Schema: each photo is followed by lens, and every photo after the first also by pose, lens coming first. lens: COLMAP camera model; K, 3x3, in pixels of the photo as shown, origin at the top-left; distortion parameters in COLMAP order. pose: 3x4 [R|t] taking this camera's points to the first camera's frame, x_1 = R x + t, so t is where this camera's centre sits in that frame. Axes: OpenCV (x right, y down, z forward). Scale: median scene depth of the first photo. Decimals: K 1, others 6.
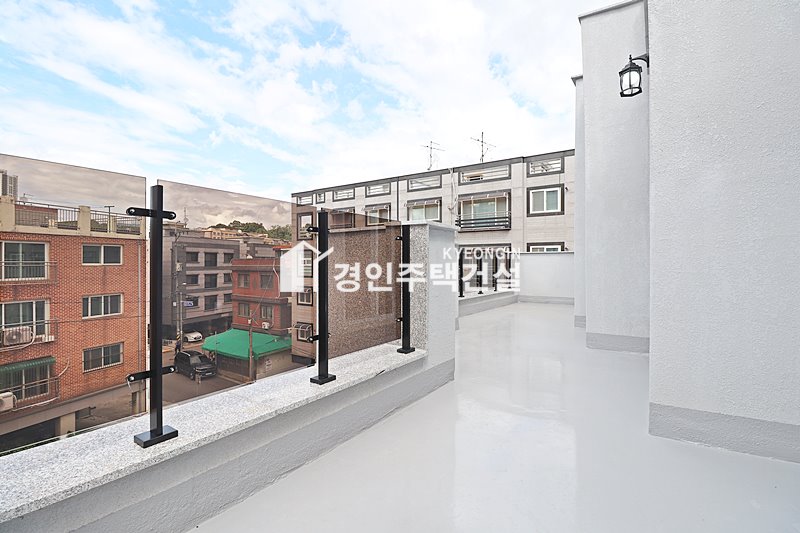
lens RADIAL K [[379.7, 0, 403.7], [0, 379.7, 264.4], [0, 0, 1]] dist [0.000326, -0.012206]
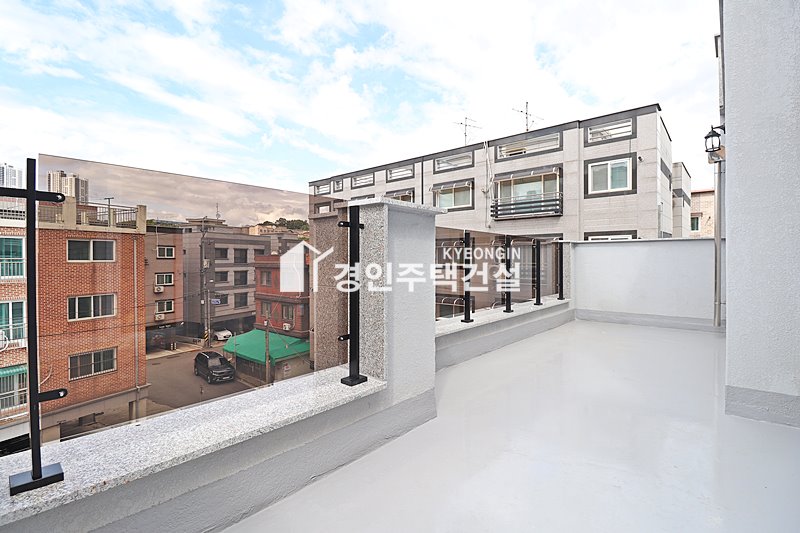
lens RADIAL K [[379.7, 0, 403.7], [0, 379.7, 264.4], [0, 0, 1]] dist [0.000326, -0.012206]
pose [[0.993467, -0.001208, -0.114110, 0.039489], [0.002378, 0.999946, 0.010115, 0.000104], [0.114091, -0.010320, 0.993417, 0.157361]]
